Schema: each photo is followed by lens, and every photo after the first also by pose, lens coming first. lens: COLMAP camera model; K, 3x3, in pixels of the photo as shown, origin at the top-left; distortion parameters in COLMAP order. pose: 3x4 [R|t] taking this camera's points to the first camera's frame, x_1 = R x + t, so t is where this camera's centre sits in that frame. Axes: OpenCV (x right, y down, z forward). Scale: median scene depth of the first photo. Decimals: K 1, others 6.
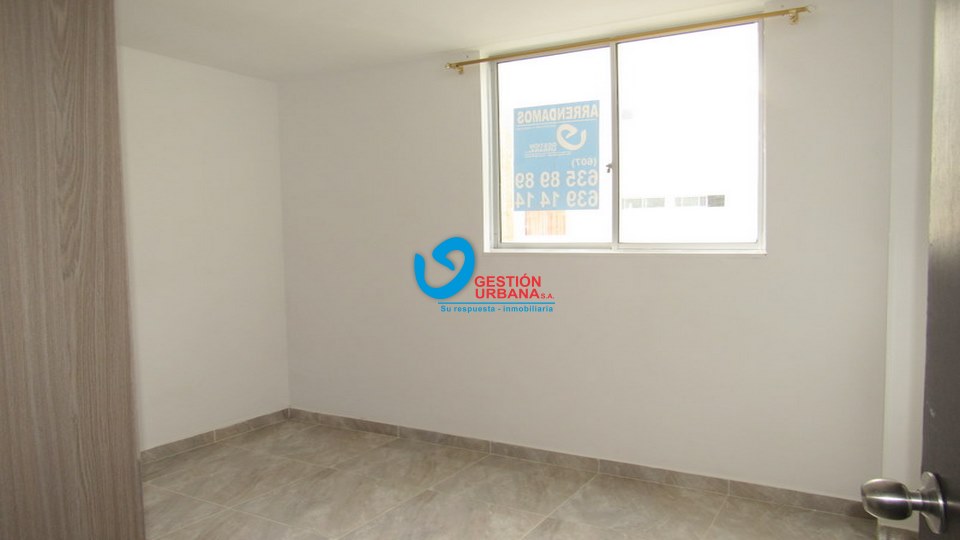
lens RADIAL K [[688.8, 0, 478.9], [0, 688.8, 269.2], [0, 0, 1]] dist [0.006694, 0.001207]
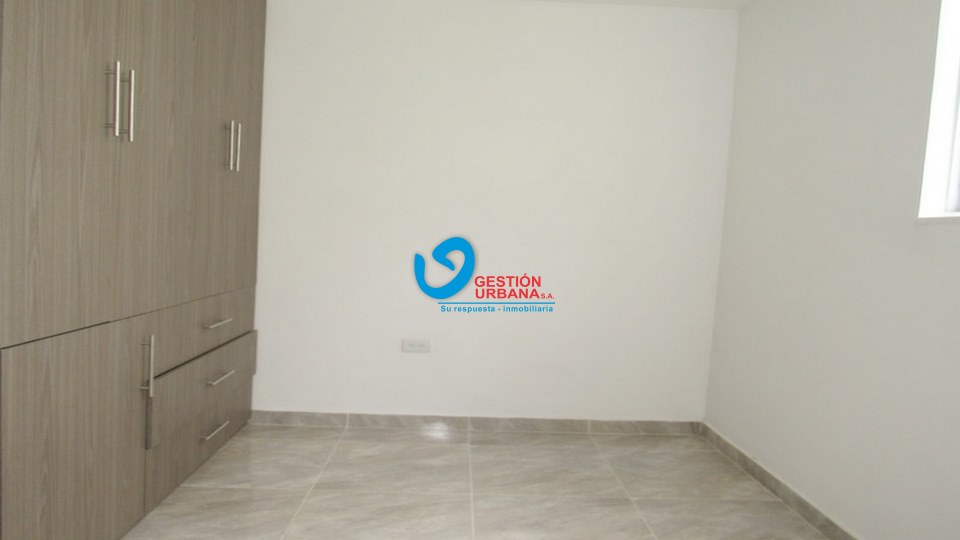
lens RADIAL K [[688.8, 0, 479.0], [0, 688.8, 271.7], [0, 0, 1]] dist [0.006694, 0.001207]
pose [[0.514835, 0.057437, -0.855363, 0.306919], [-0.065363, 0.997479, 0.027638, 0.026858], [0.854794, 0.041680, 0.517291, 0.421526]]
